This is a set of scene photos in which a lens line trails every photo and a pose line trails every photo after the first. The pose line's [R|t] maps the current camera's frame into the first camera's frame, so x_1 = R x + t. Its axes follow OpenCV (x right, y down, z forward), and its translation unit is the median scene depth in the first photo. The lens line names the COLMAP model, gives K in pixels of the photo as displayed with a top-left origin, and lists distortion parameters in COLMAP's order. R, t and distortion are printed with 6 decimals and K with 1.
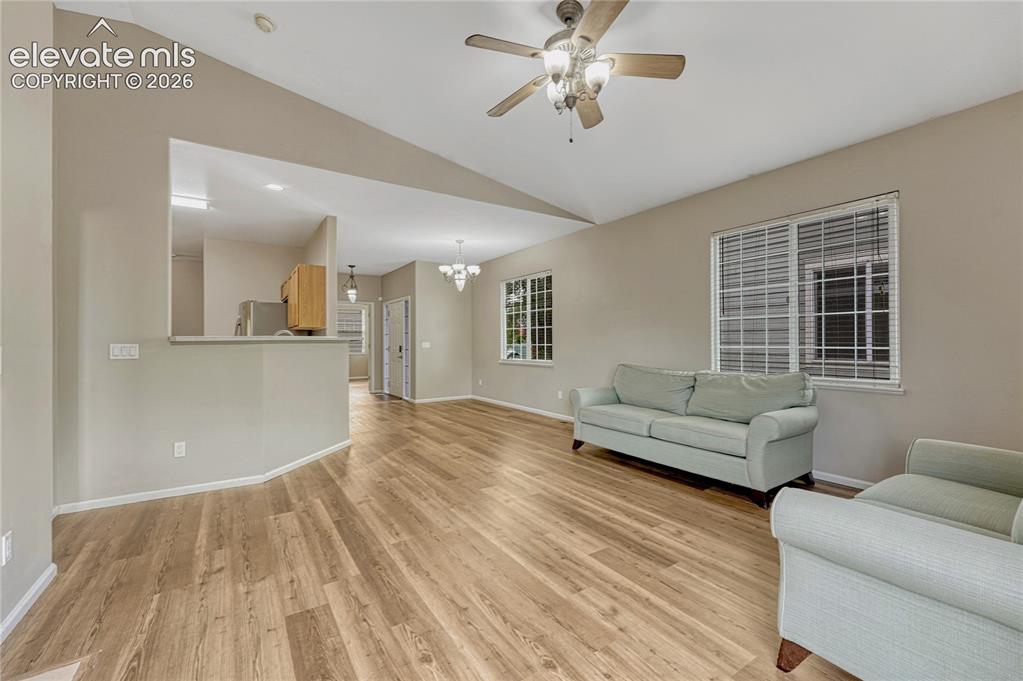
lens RADIAL K [[422.7, 0, 506.5], [0, 422.7, 336.6], [0, 0, 1]] dist [-0.001156, -0.000028]
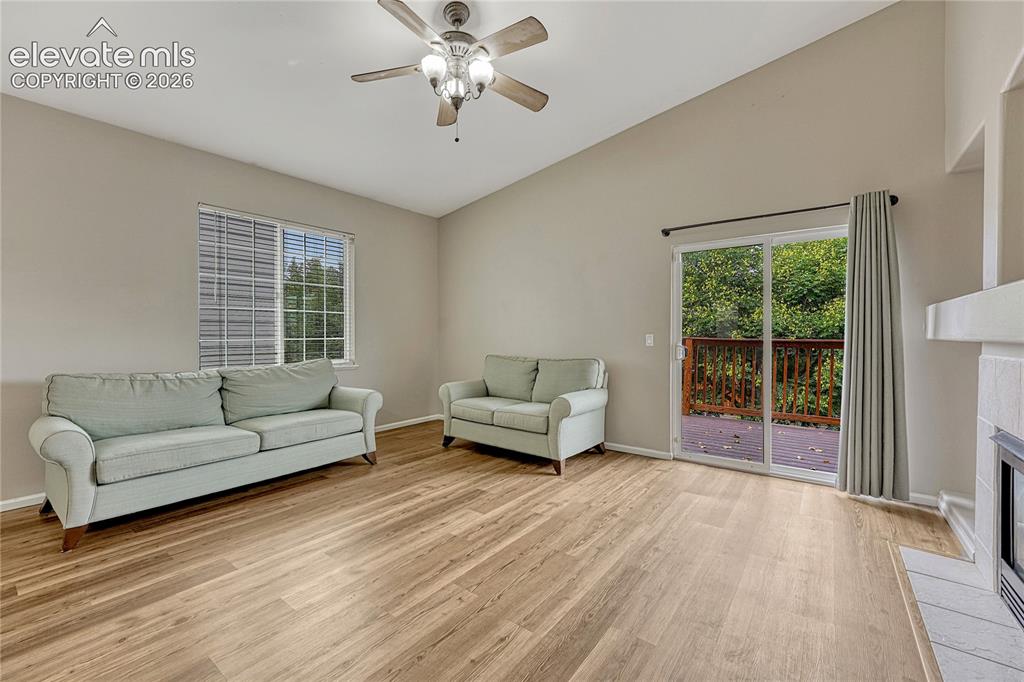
lens RADIAL K [[429.1, 0, 509.5], [0, 429.1, 338.1], [0, 0, 1]] dist [-0.004648, -0.000409]
pose [[-0.341145, -0.006547, 0.939988, -0.813126], [-0.012757, 0.999916, 0.002335, 0.017792], [-0.939924, -0.011195, -0.341199, 1.150785]]
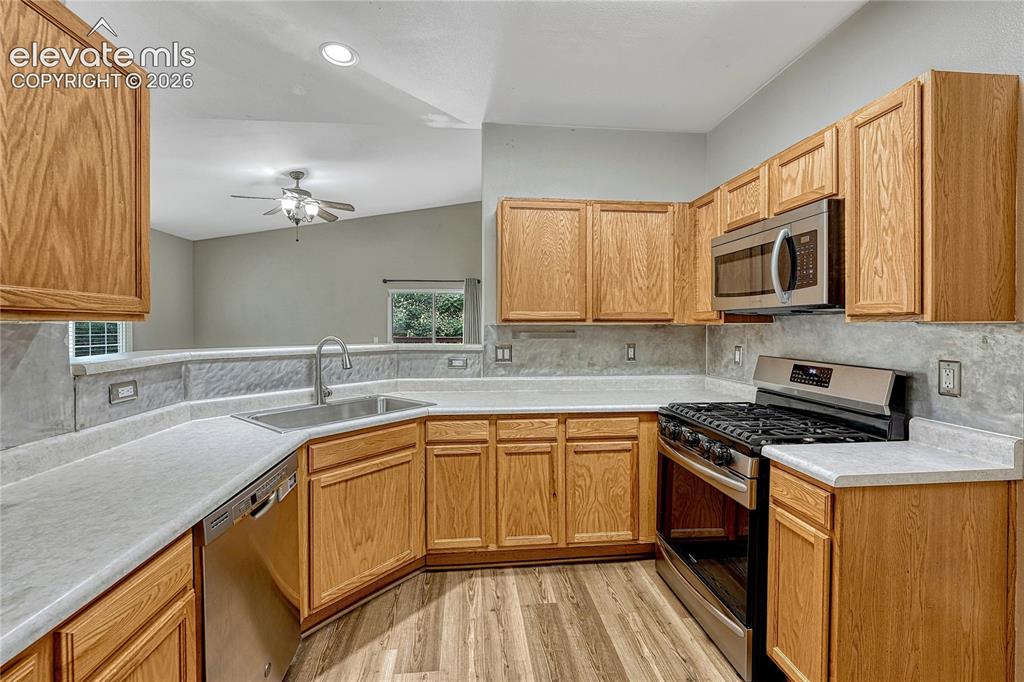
lens RADIAL K [[423.1, 0, 507.0], [0, 423.1, 337.1], [0, 0, 1]] dist [-0.001156, -0.000028]
pose [[-0.885180, -0.005385, 0.465218, -1.520505], [-0.000490, 0.999943, 0.010641, -0.026882], [-0.465249, 0.009191, -0.885132, 2.140299]]
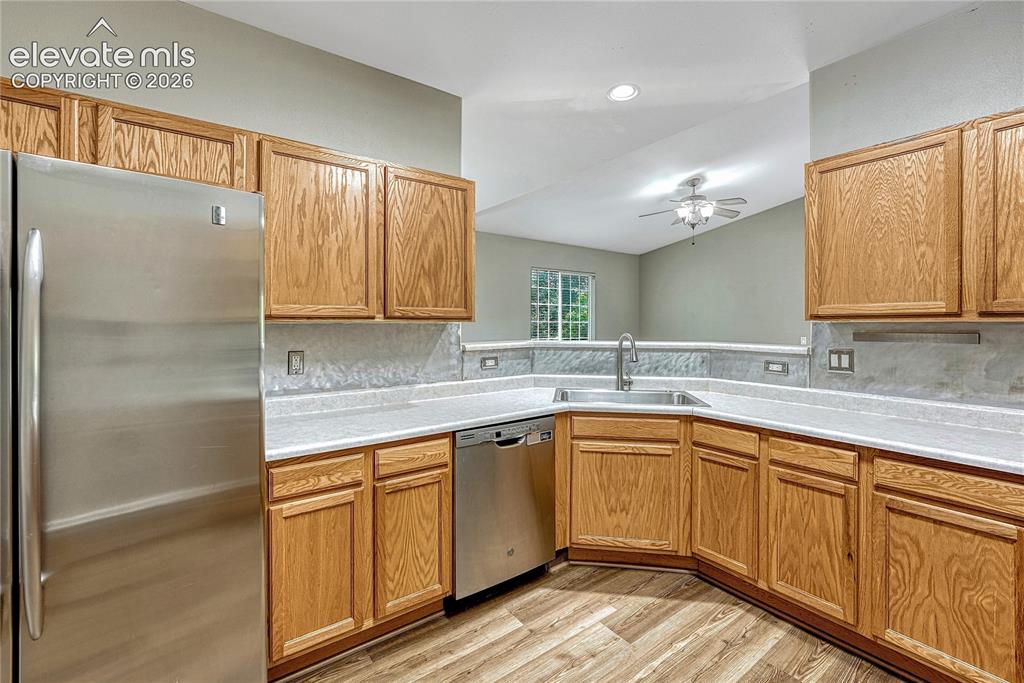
lens RADIAL K [[432.5, 0, 512.5], [0, 432.5, 332.5], [0, 0, 1]] dist [-0.001337, 0.000172]
pose [[-0.059407, -0.011478, 0.998168, -1.803973], [-0.012019, 0.999870, 0.010782, -0.028411], [-0.998162, -0.011356, -0.059537, 1.881688]]
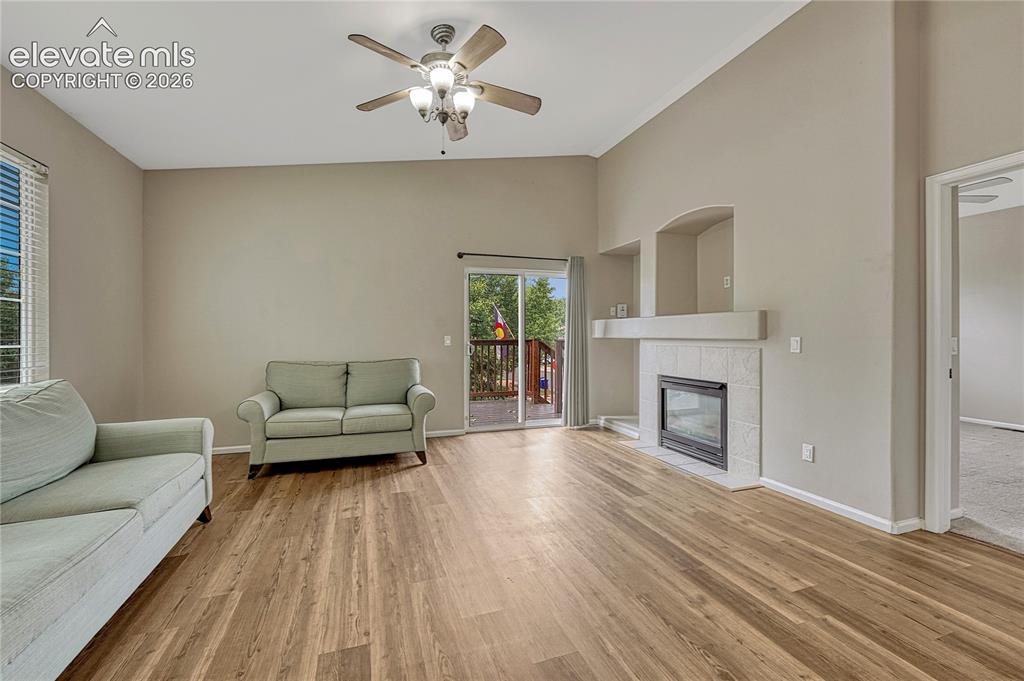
lens RADIAL K [[423.1, 0, 507.0], [0, 423.1, 336.6], [0, 0, 1]] dist [-0.001156, -0.000028]
pose [[-0.971284, 0.004157, 0.237888, -0.246808], [0.001939, 0.999952, -0.009559, 0.022711], [-0.237917, -0.008823, -0.971245, 1.875929]]
